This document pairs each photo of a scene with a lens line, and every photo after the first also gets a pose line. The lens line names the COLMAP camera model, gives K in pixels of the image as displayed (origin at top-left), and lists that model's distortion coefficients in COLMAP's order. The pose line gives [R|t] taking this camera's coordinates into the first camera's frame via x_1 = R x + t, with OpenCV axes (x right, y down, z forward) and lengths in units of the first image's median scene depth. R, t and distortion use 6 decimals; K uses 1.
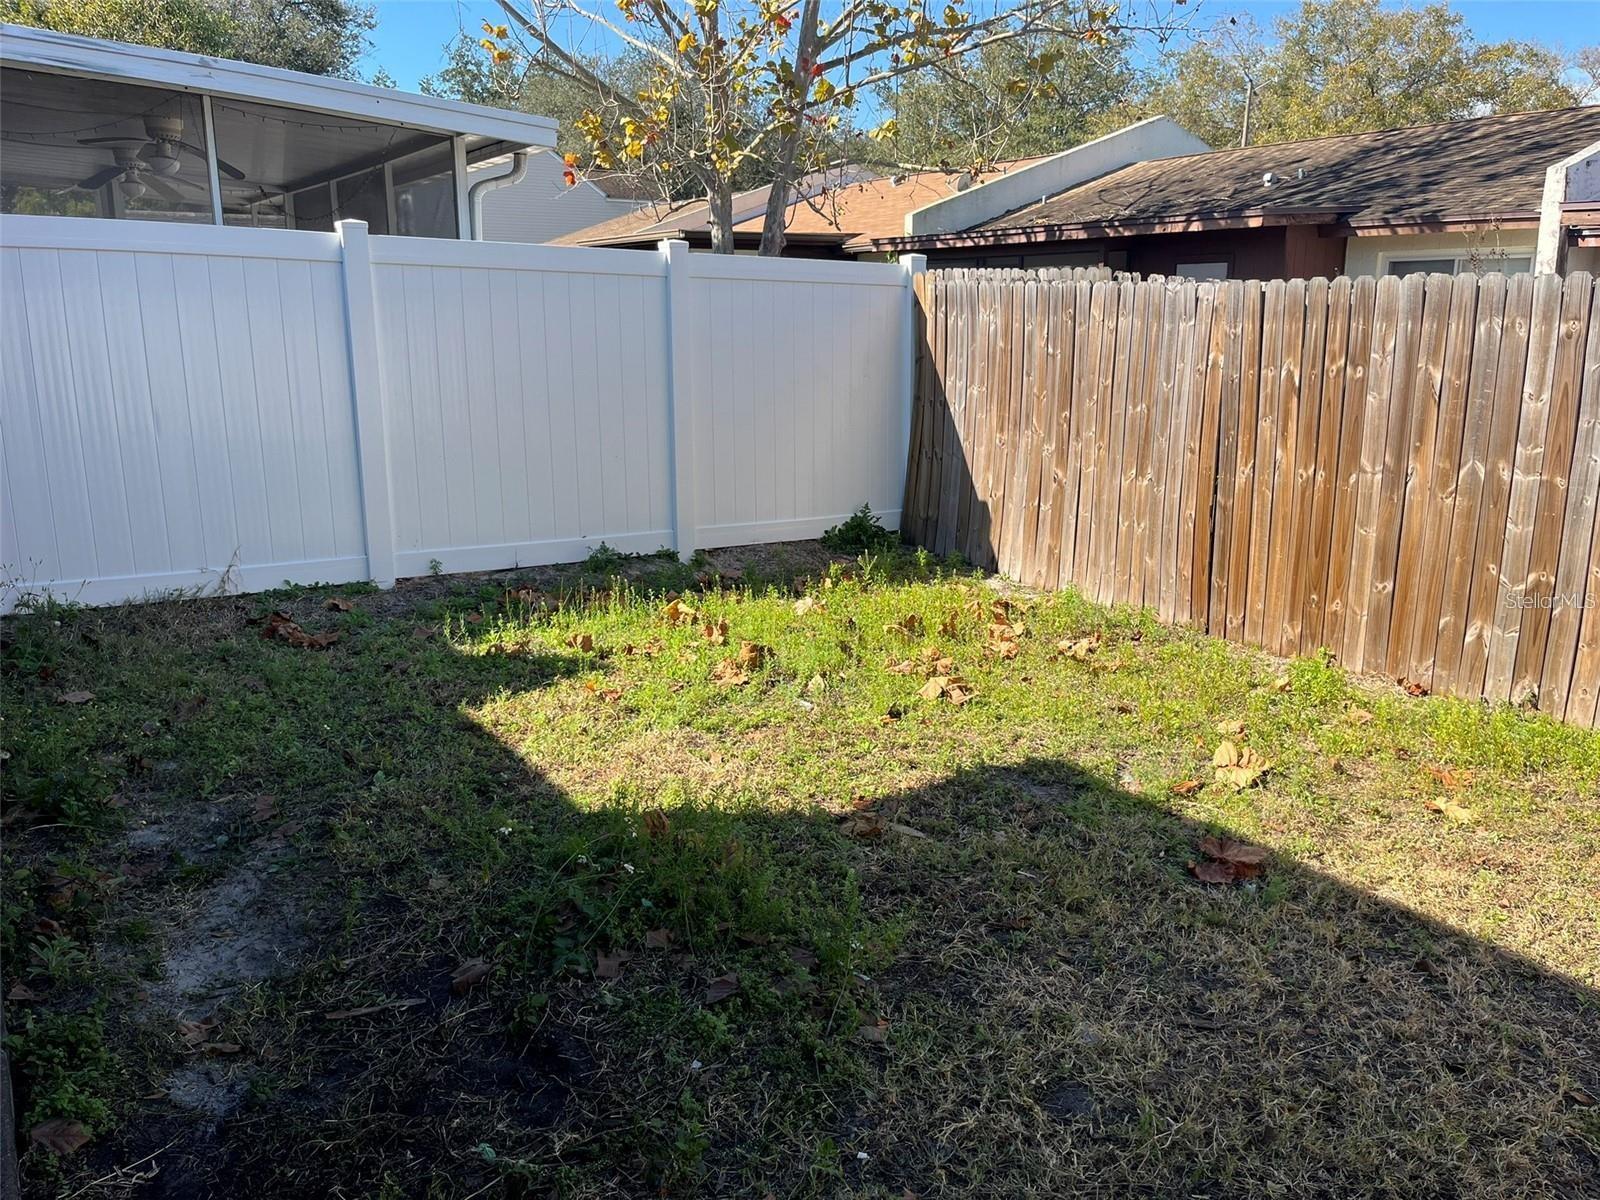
lens RADIAL K [[1188.1, 0, 803.3], [0, 1188.1, 586.7], [0, 0, 1]] dist [0.007159, 0.000705]
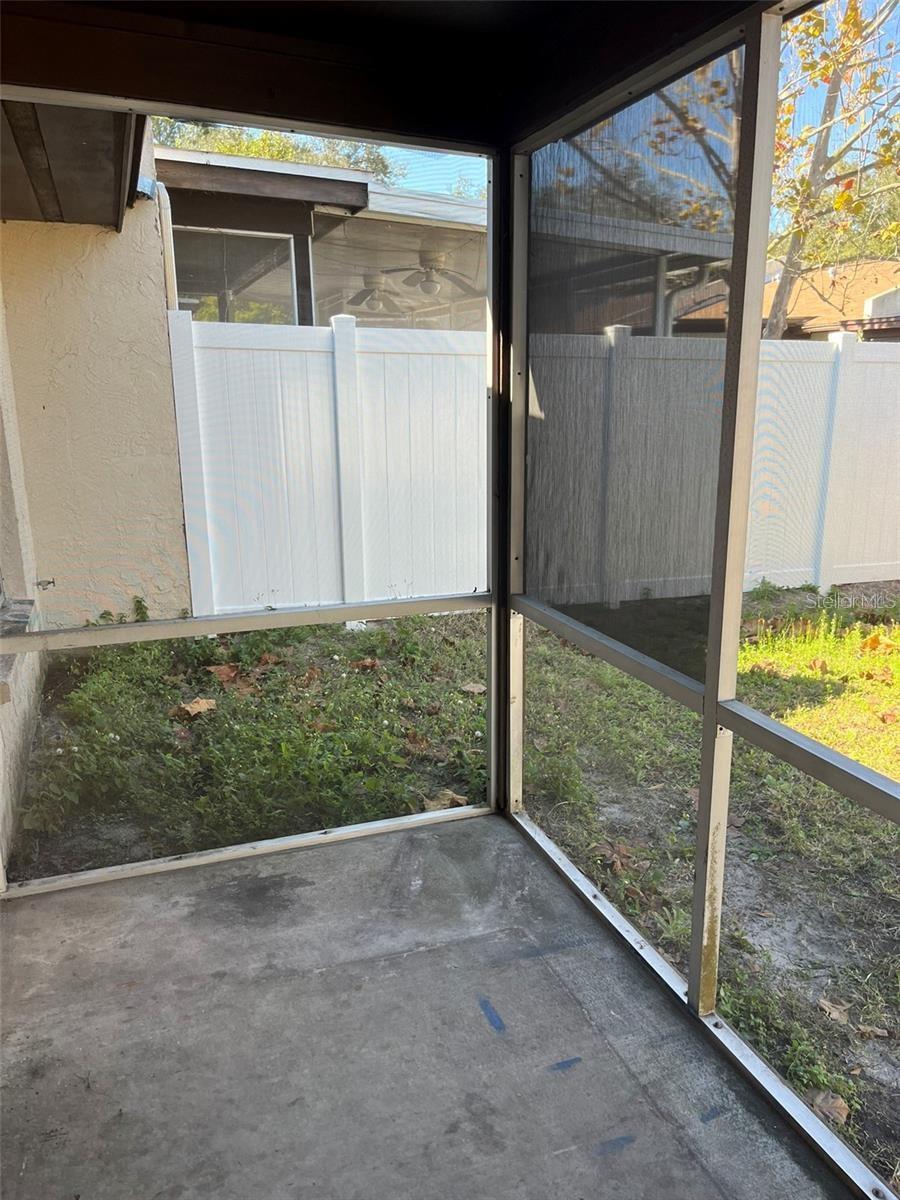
lens RADIAL K [[891.1, 0, 449.1], [0, 891.1, 605.9], [0, 0, 1]] dist [0.007159, 0.000705]
pose [[0.968981, 0.049516, -0.242125, -0.264168], [-0.044222, 0.998650, 0.027253, -0.018060], [0.243147, -0.015700, 0.969862, 0.009861]]
